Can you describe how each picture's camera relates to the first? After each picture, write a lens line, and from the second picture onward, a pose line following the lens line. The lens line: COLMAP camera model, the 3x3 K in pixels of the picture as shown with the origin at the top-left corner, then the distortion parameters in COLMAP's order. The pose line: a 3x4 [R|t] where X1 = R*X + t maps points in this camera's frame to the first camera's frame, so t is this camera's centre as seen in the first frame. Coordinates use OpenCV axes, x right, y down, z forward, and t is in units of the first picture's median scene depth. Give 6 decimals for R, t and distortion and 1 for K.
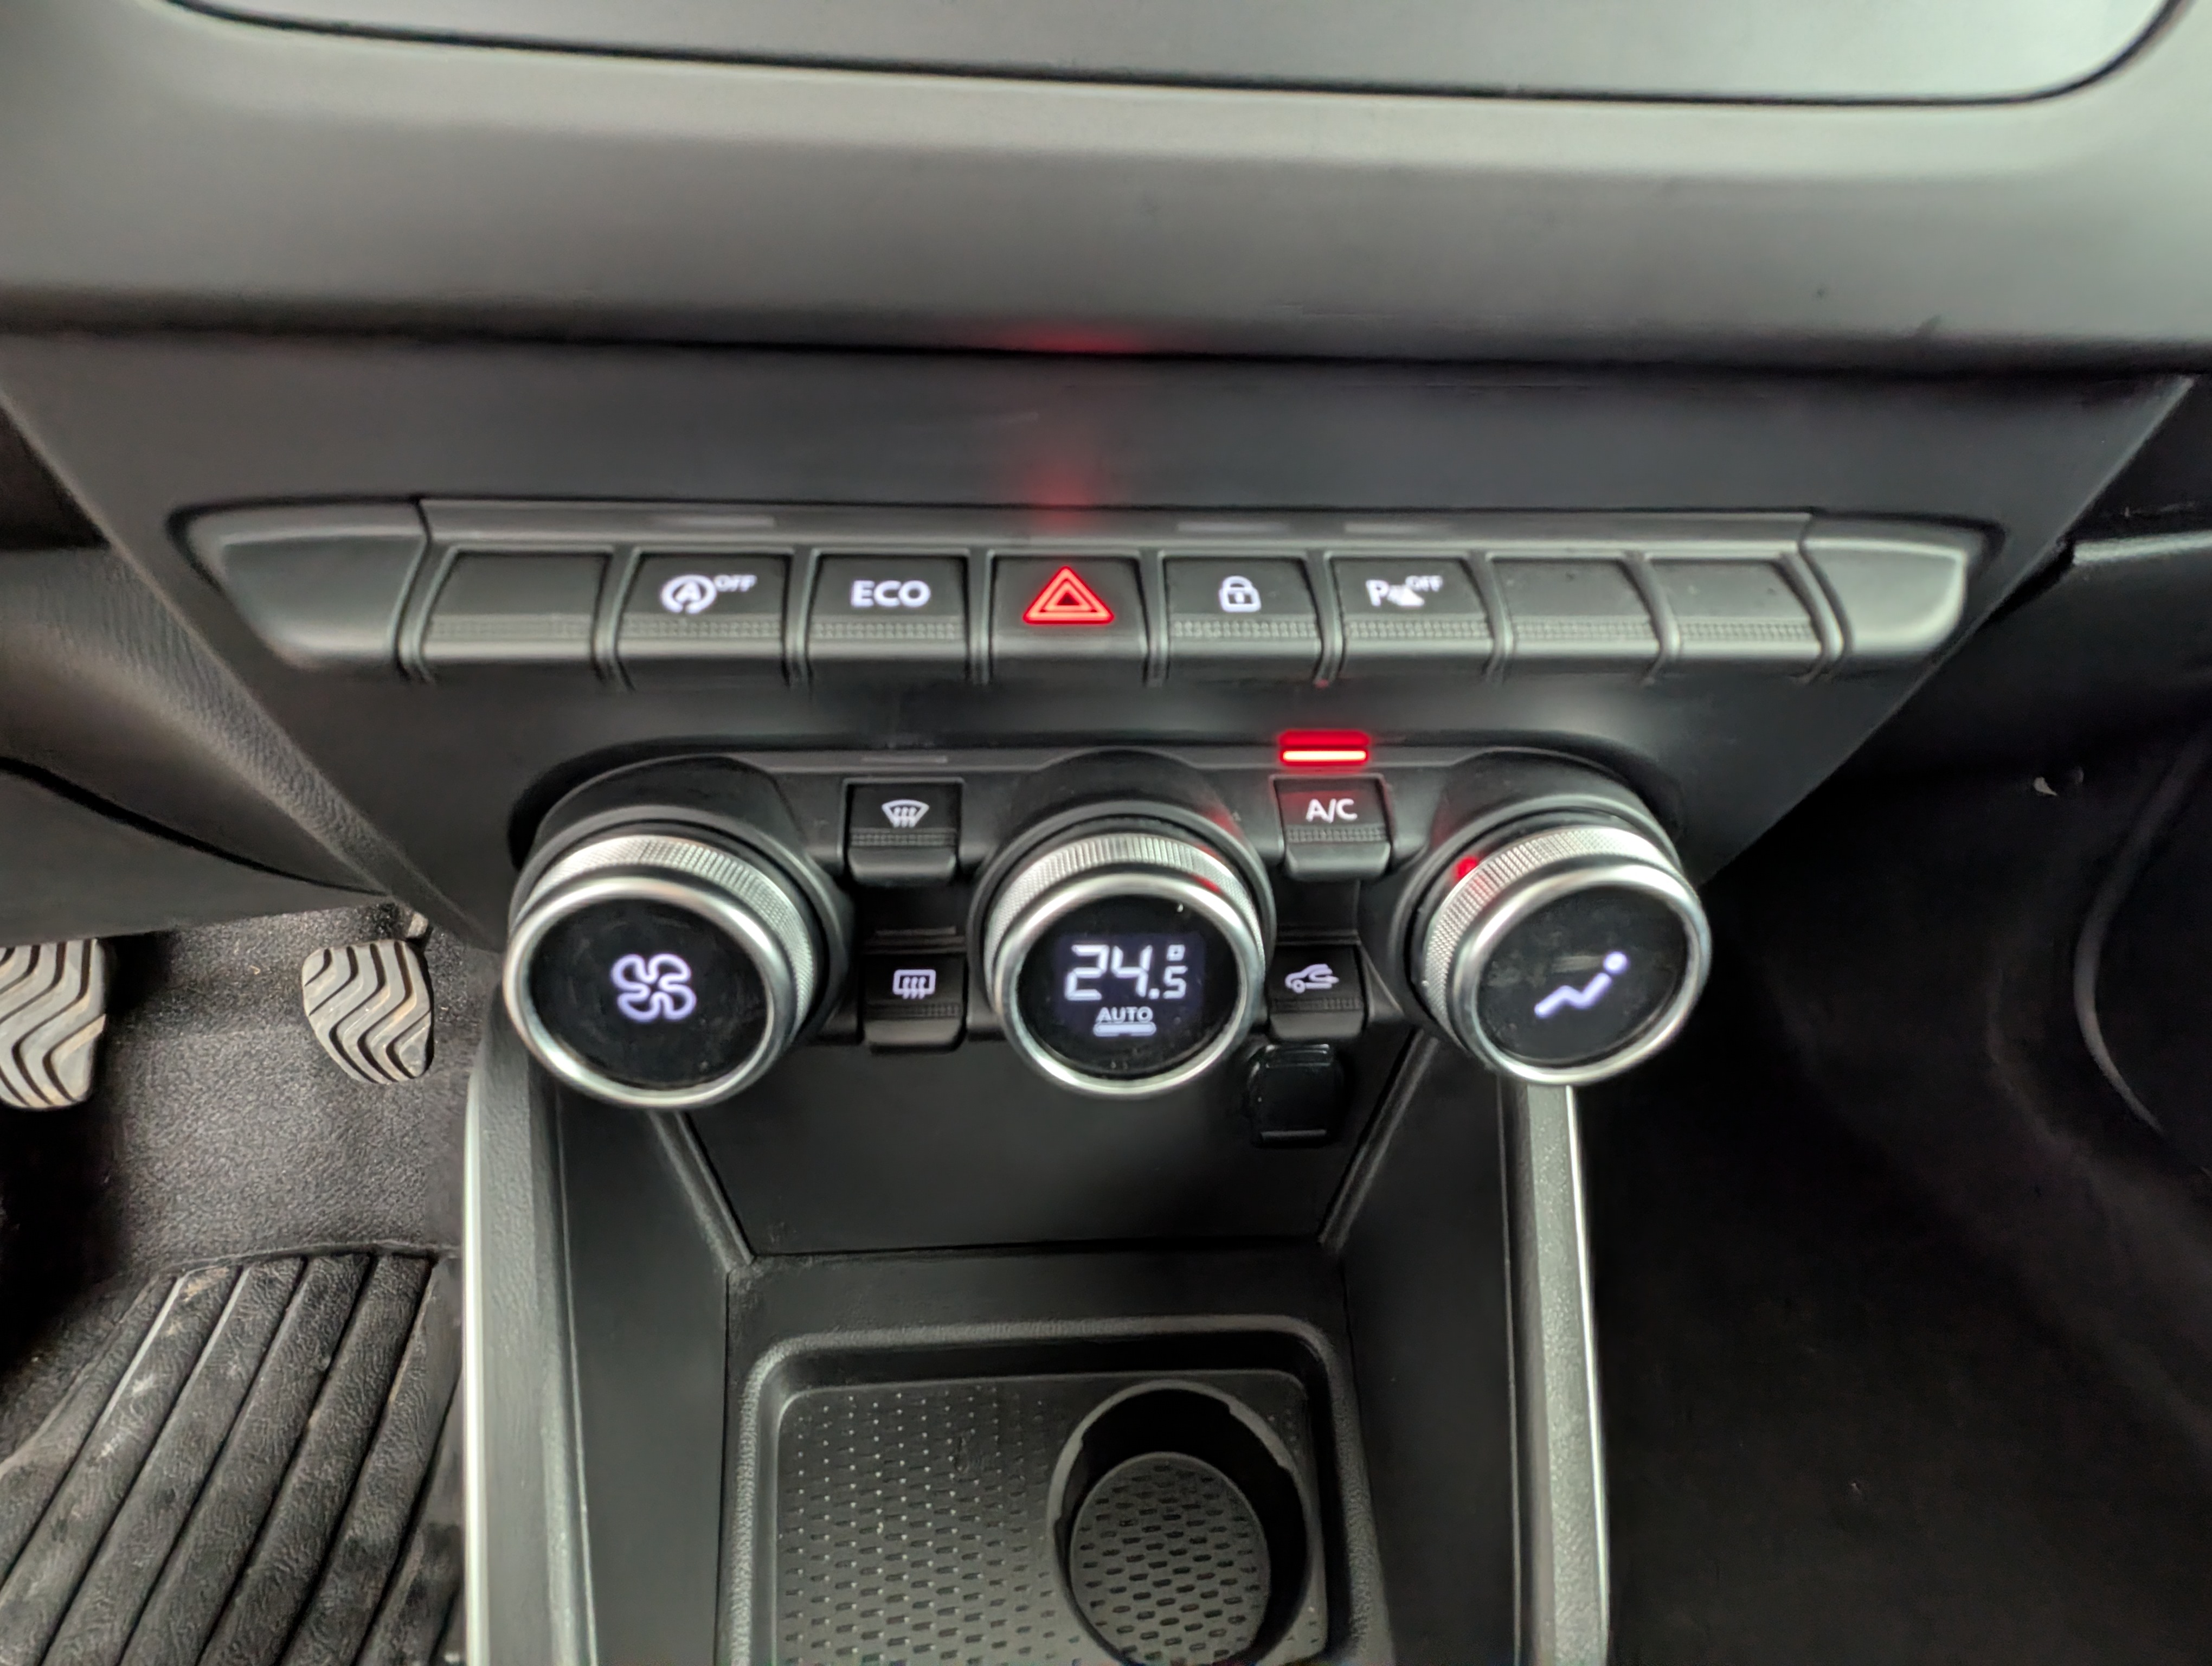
lens RADIAL K [[1042.4, 0, 1098.0], [0, 1042.4, 830.7], [0, 0, 1]] dist [0.000469, 0.000533]
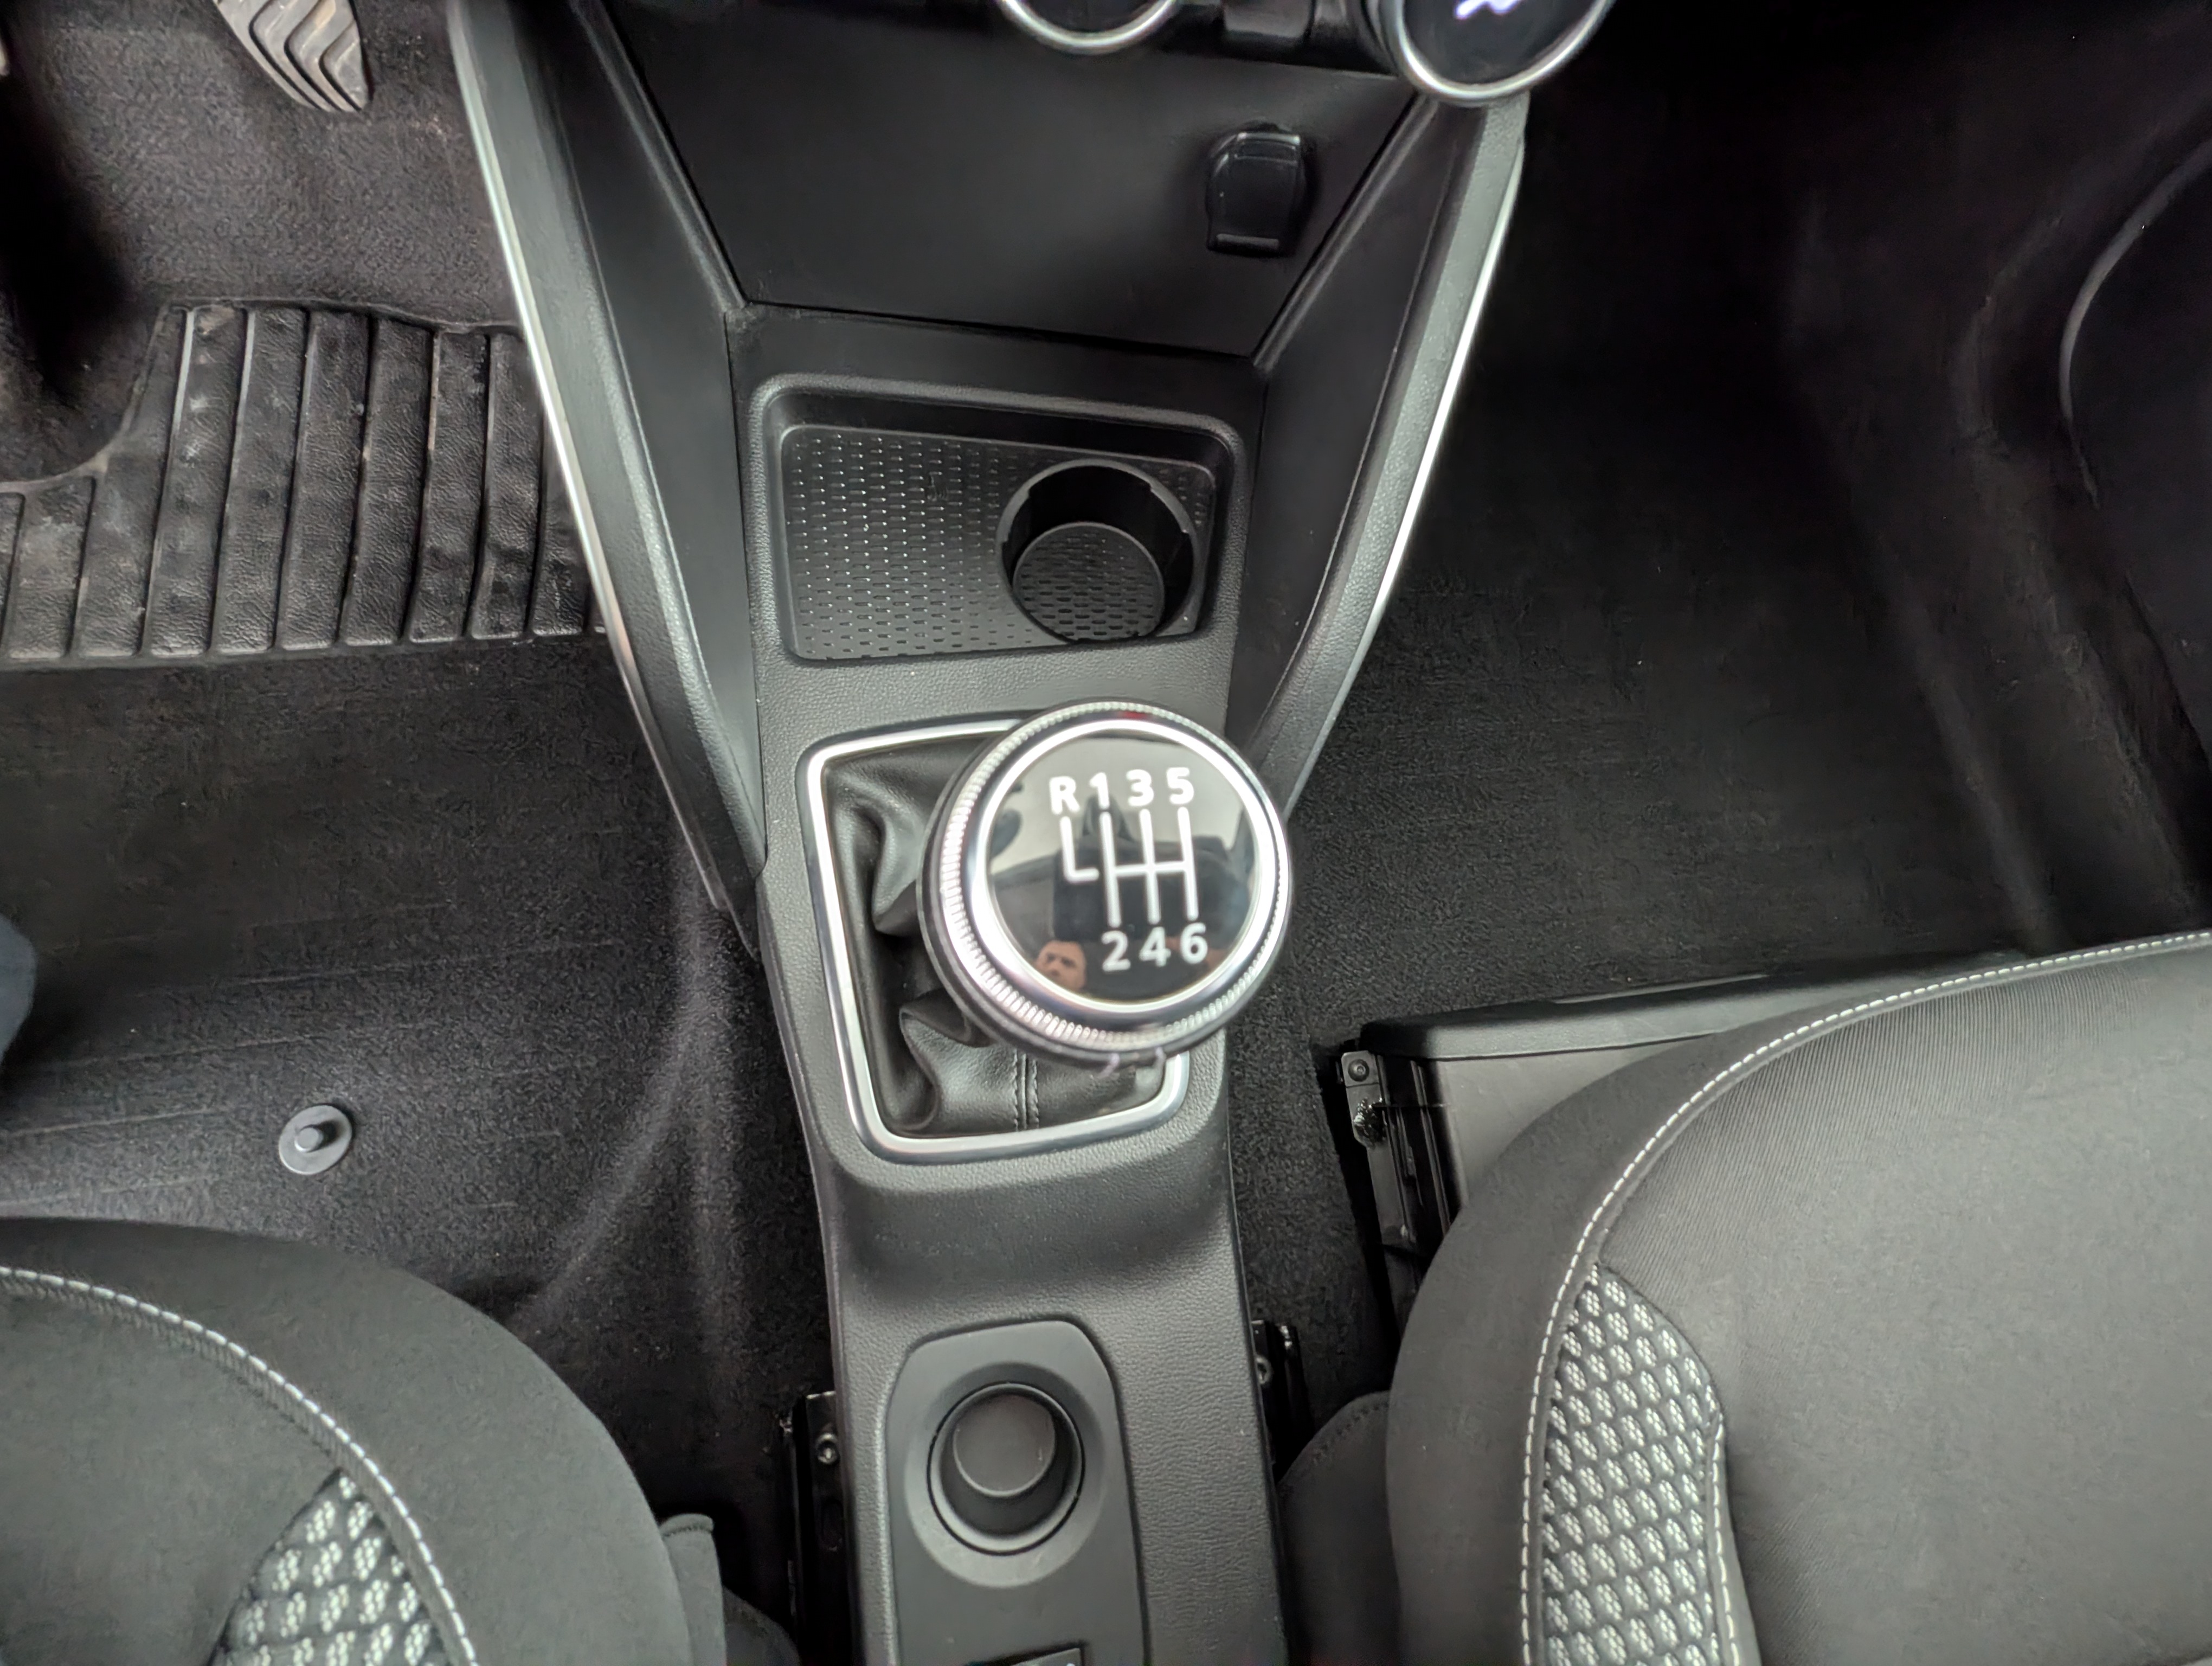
lens RADIAL K [[1042.4, 0, 1100.9], [0, 1042.4, 820.5], [0, 0, 1]] dist [0.000469, 0.000533]
pose [[0.992589, 0.106069, 0.059303, 0.038768], [-0.119658, 0.767960, 0.629221, 0.094907], [0.021199, -0.631654, 0.774961, -0.209728]]
